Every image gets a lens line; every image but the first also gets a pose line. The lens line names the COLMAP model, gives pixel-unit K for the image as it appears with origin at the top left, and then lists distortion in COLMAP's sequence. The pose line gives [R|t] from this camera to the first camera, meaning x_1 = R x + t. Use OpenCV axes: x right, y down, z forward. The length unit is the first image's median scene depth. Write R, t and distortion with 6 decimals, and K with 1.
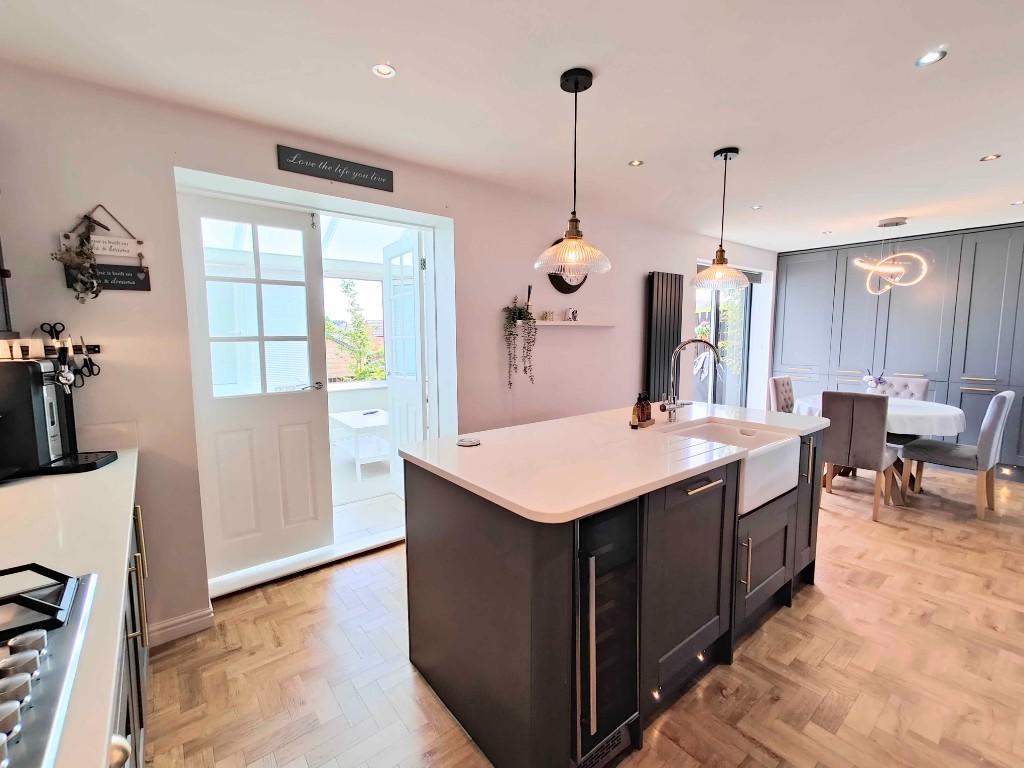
lens RADIAL K [[450.3, 0, 510.1], [0, 450.3, 380.9], [0, 0, 1]] dist [0.003446, -0.000106]
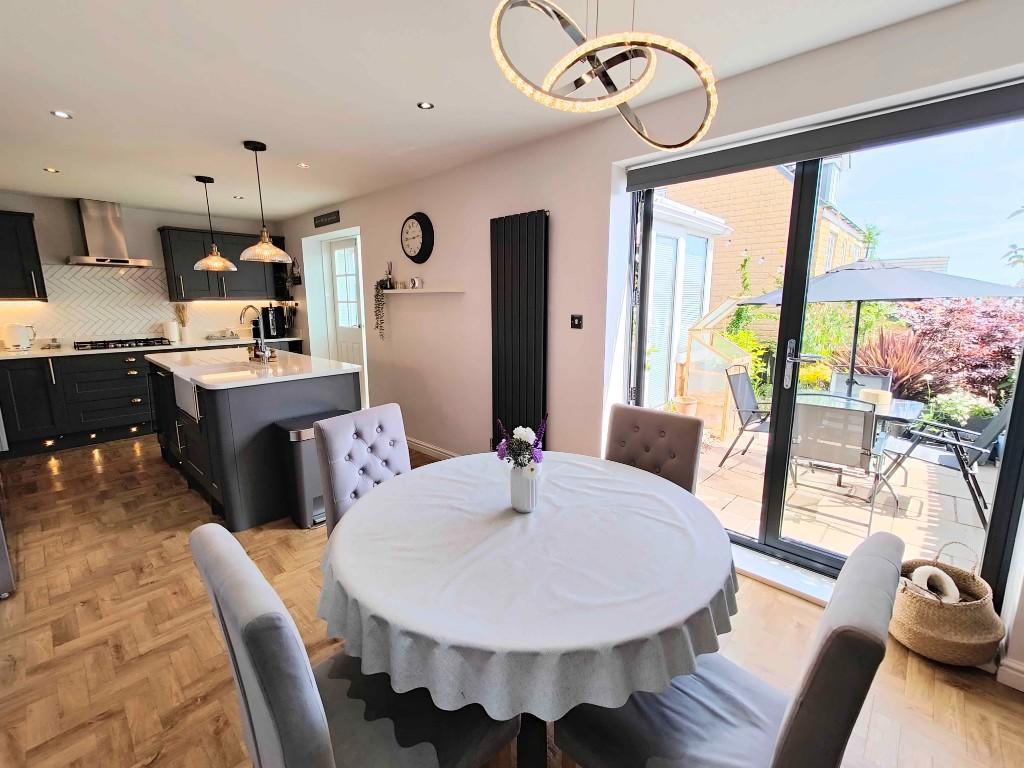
lens RADIAL K [[450.3, 0, 510.1], [0, 450.3, 380.9], [0, 0, 1]] dist [0.003446, -0.000106]
pose [[0.146819, 0.174981, -0.973564, 1.757488], [-0.098830, 0.981899, 0.161575, -0.151397], [0.984214, 0.072495, 0.161455, 1.452247]]
